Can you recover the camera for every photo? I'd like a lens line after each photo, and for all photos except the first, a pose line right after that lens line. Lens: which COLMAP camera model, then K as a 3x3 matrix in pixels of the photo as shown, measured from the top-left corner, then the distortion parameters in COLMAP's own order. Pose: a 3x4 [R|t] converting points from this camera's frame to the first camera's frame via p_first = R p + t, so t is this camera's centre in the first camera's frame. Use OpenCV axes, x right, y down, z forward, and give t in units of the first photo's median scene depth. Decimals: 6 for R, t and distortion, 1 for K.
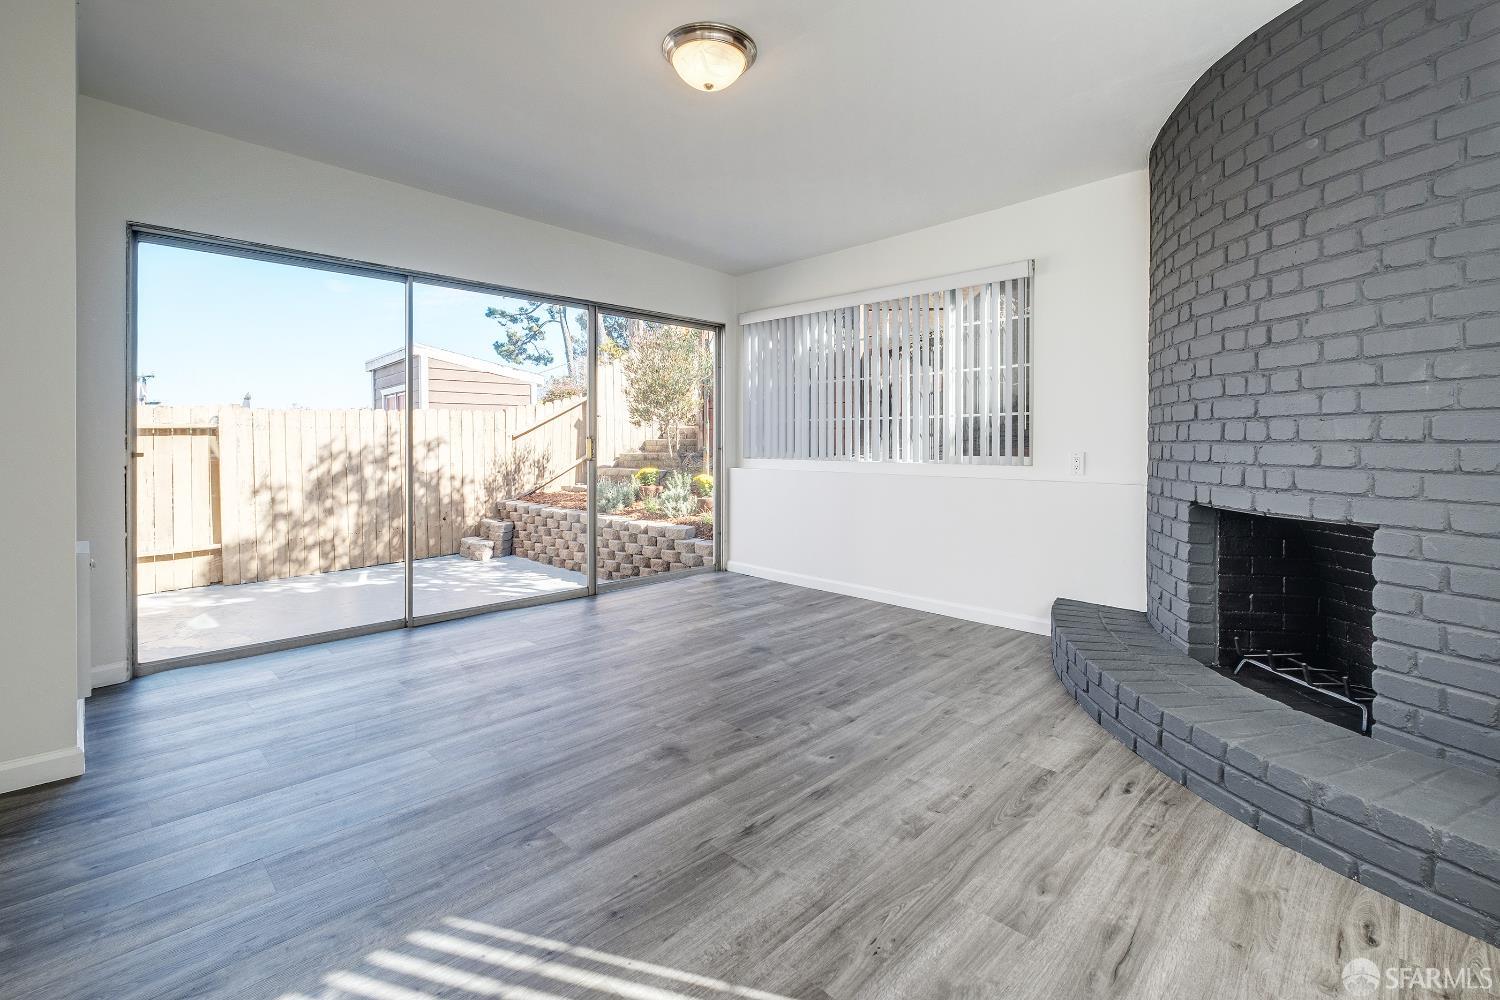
lens RADIAL K [[671.7, 0, 751.9], [0, 671.7, 442.9], [0, 0, 1]] dist [-0.002211, -0.001409]
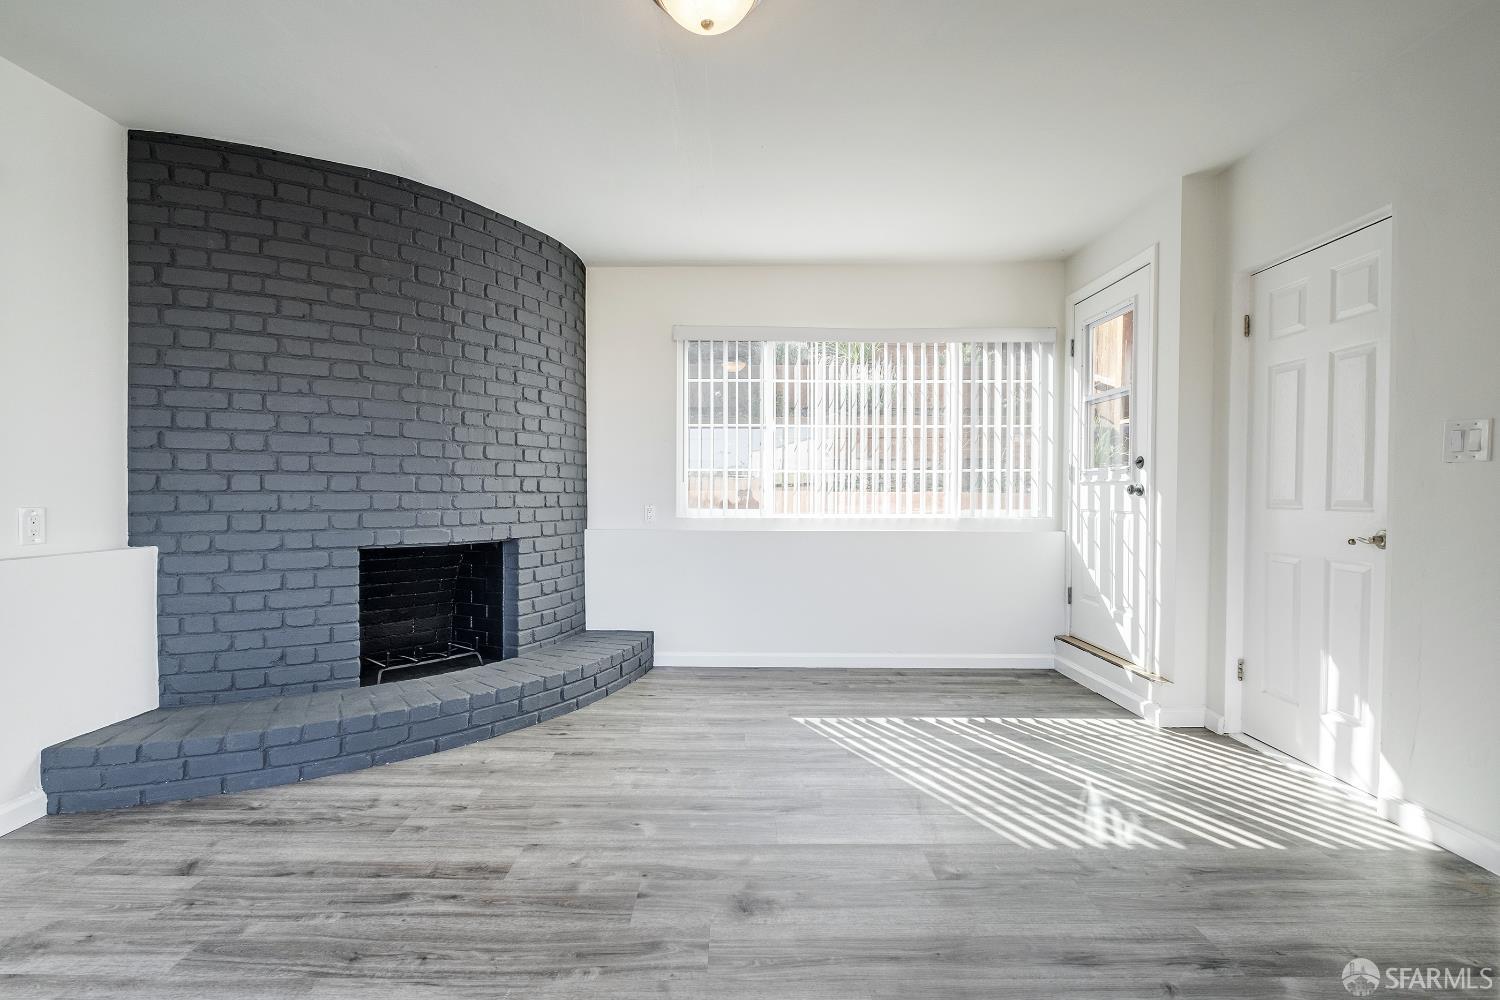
lens RADIAL K [[671.7, 0, 747.3], [0, 671.7, 498.6], [0, 0, 1]] dist [-0.002211, -0.001409]
pose [[-0.715393, -0.011674, 0.698625, -0.519673], [-0.007025, 0.999930, 0.009514, -0.004503], [-0.698687, 0.001899, -0.715425, 1.245289]]
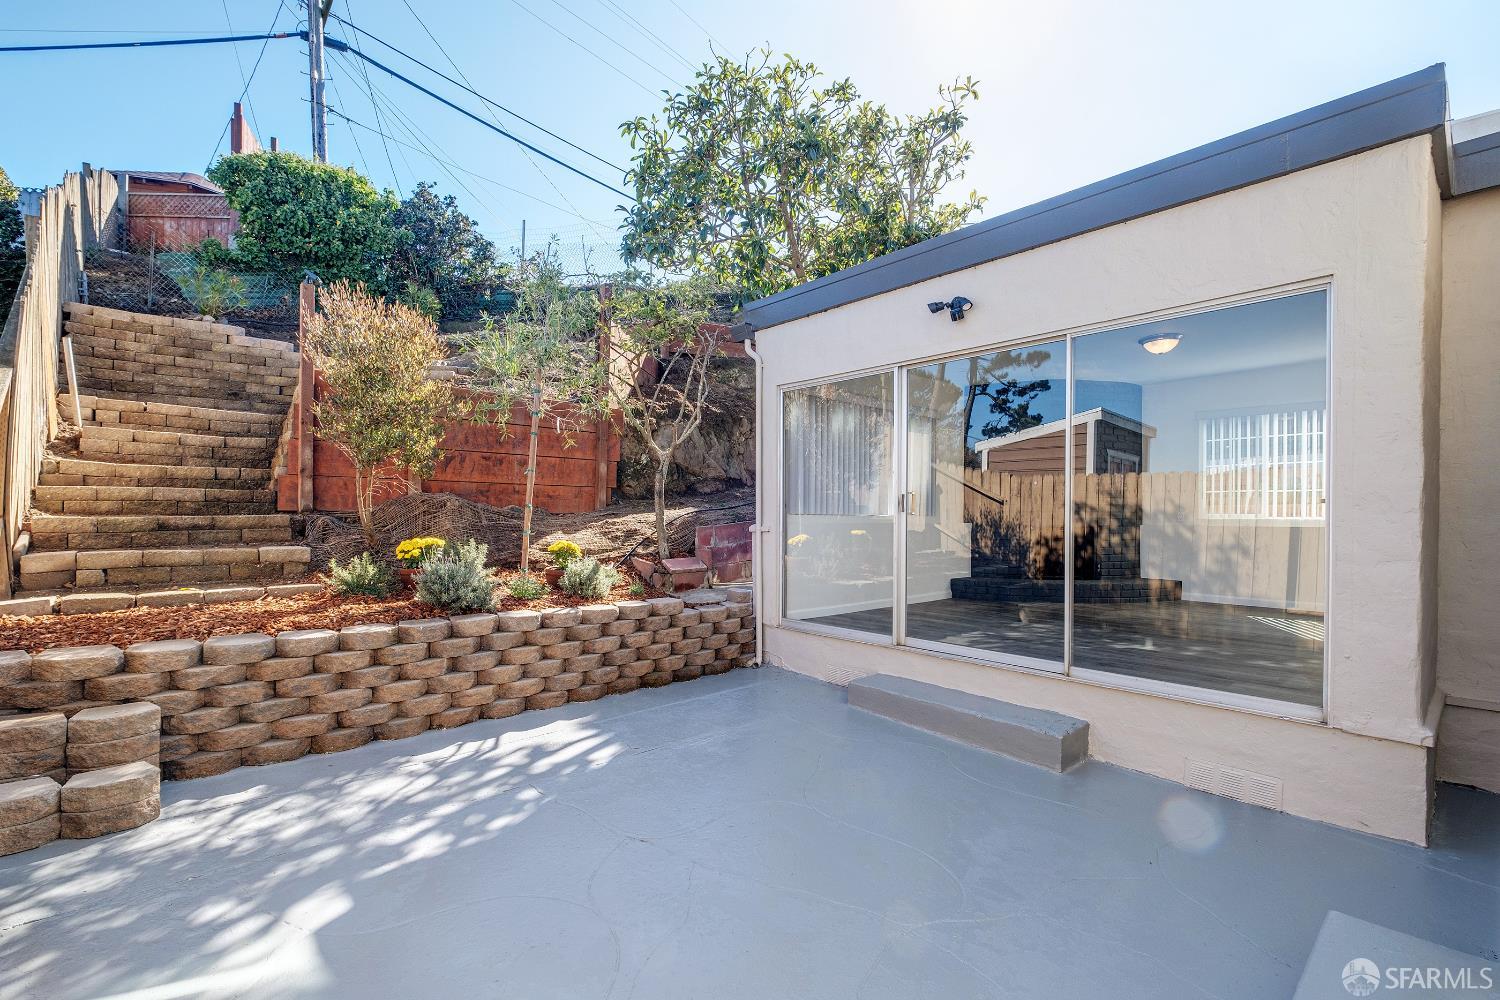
lens RADIAL K [[671.7, 0, 718.5], [0, 671.7, 526.0], [0, 0, 1]] dist [-0.002211, -0.001409]
pose [[0.065608, -0.004696, 0.997834, -2.071132], [-0.000308, 0.999989, 0.004726, 0.069257], [-0.997845, -0.000617, 0.065606, 1.974182]]
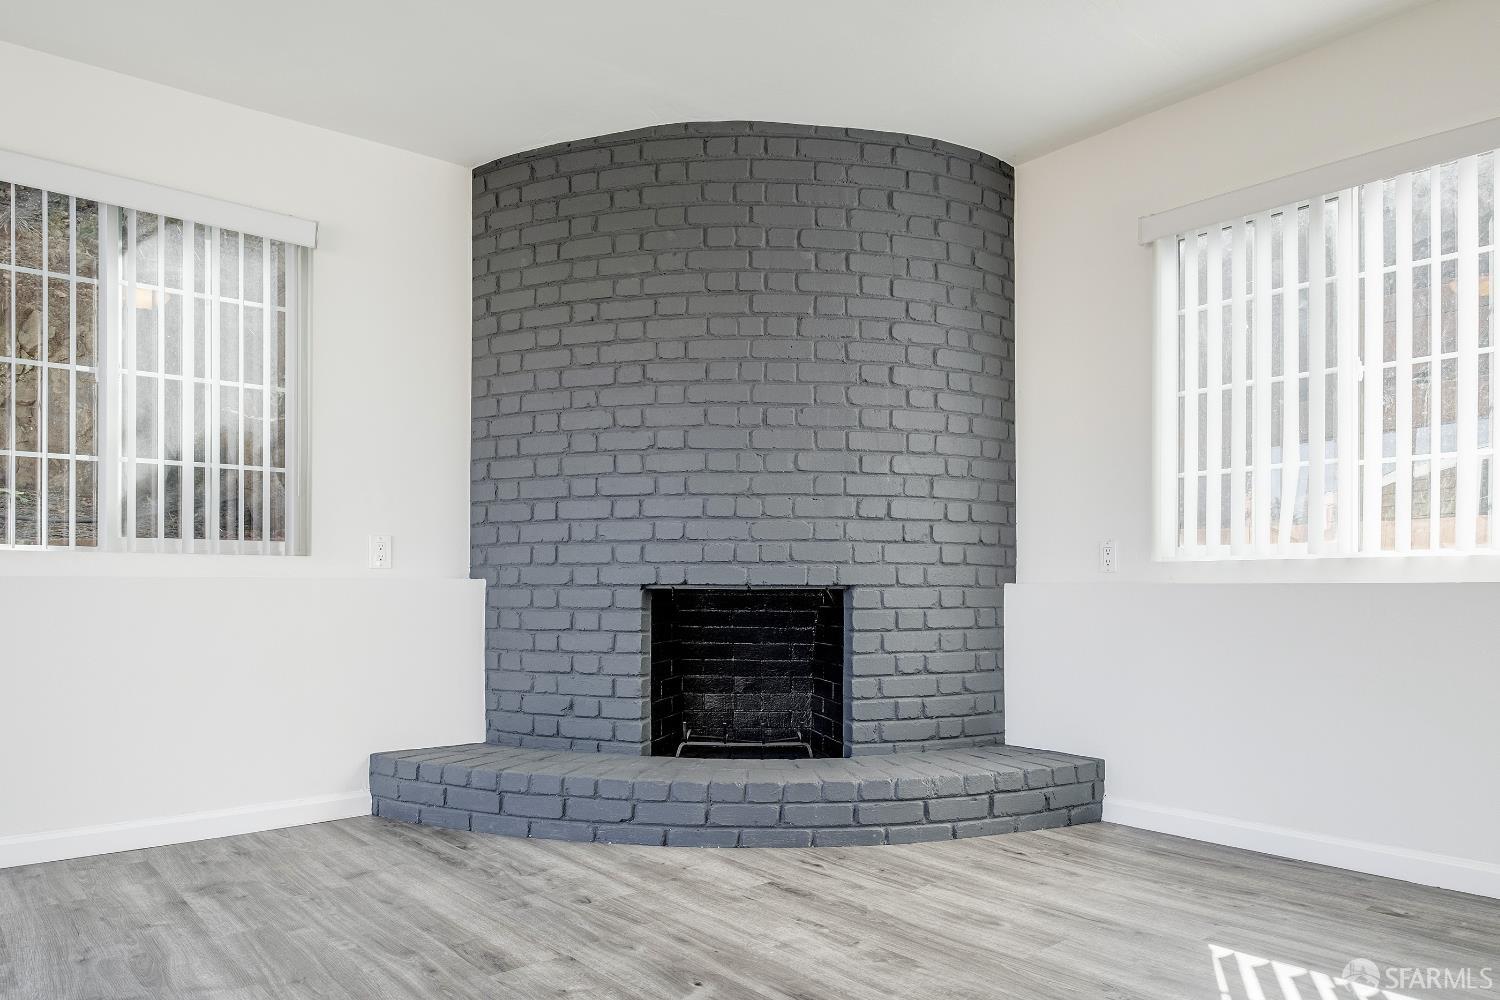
lens RADIAL K [[1006.9, 0, 757.1], [0, 1006.9, 584.1], [0, 0, 1]] dist [-0.014821, -0.001528]
pose [[0.070706, -0.000964, 0.997497, -0.632887], [-0.002872, 0.999995, 0.001170, 0.078930], [-0.997493, -0.002948, 0.070703, 0.698203]]
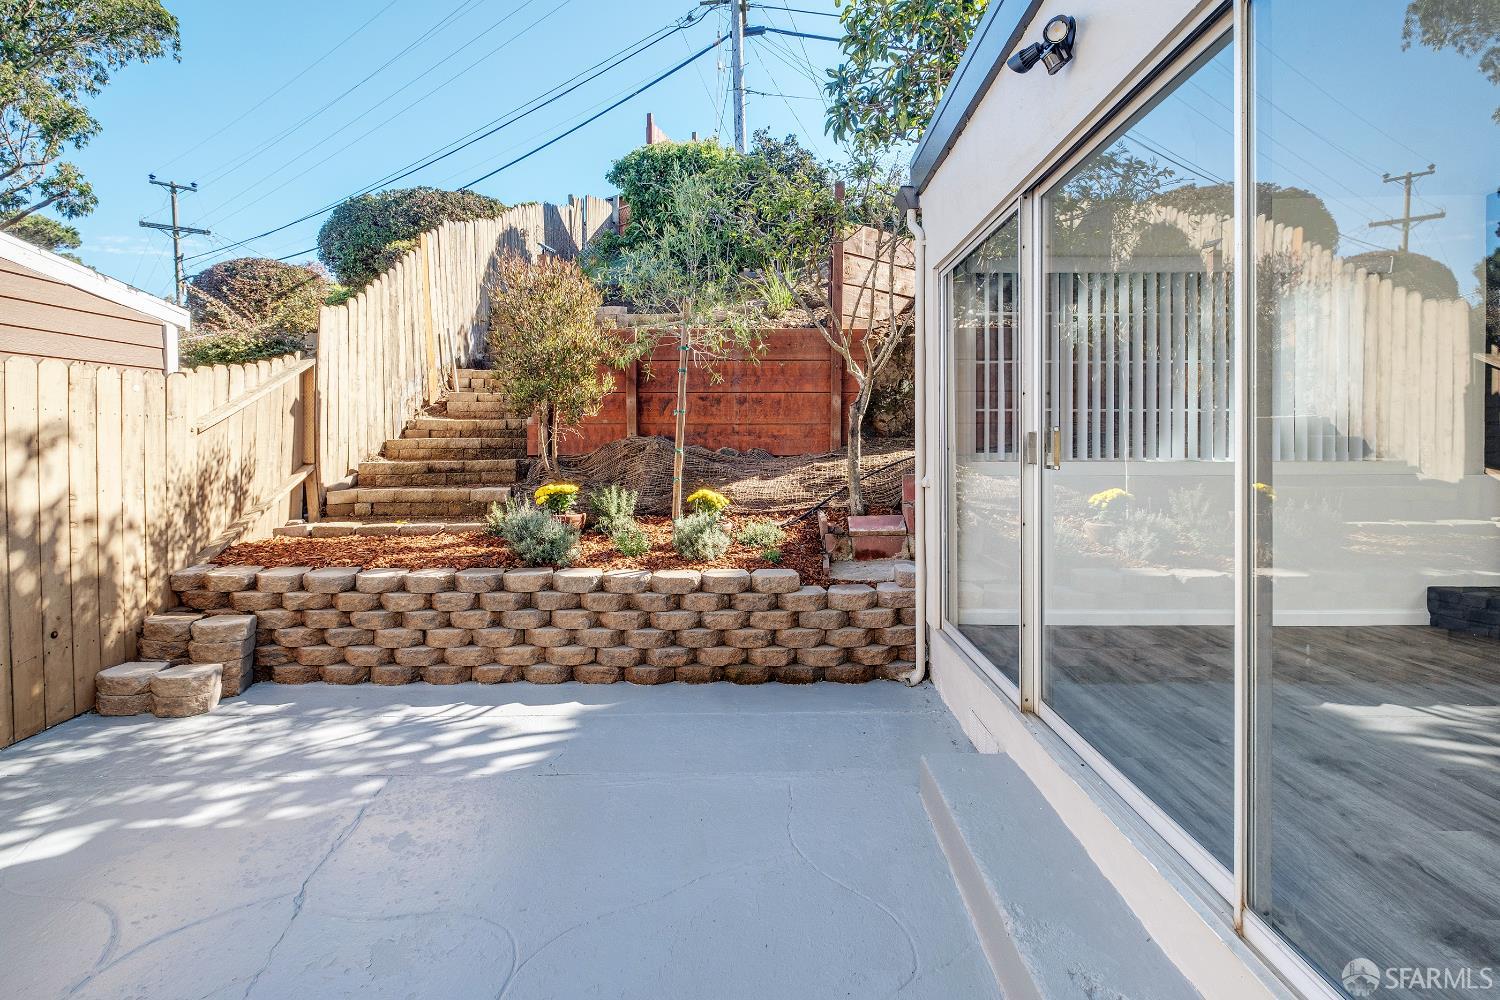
lens RADIAL K [[671.7, 0, 756.7], [0, 671.7, 451.4], [0, 0, 1]] dist [-0.002211, -0.001409]
pose [[0.710988, -0.000281, 0.703204, -1.278934], [0.001617, 0.999998, -0.001235, 0.025426], [-0.703202, 0.002016, 0.710987, 1.255895]]
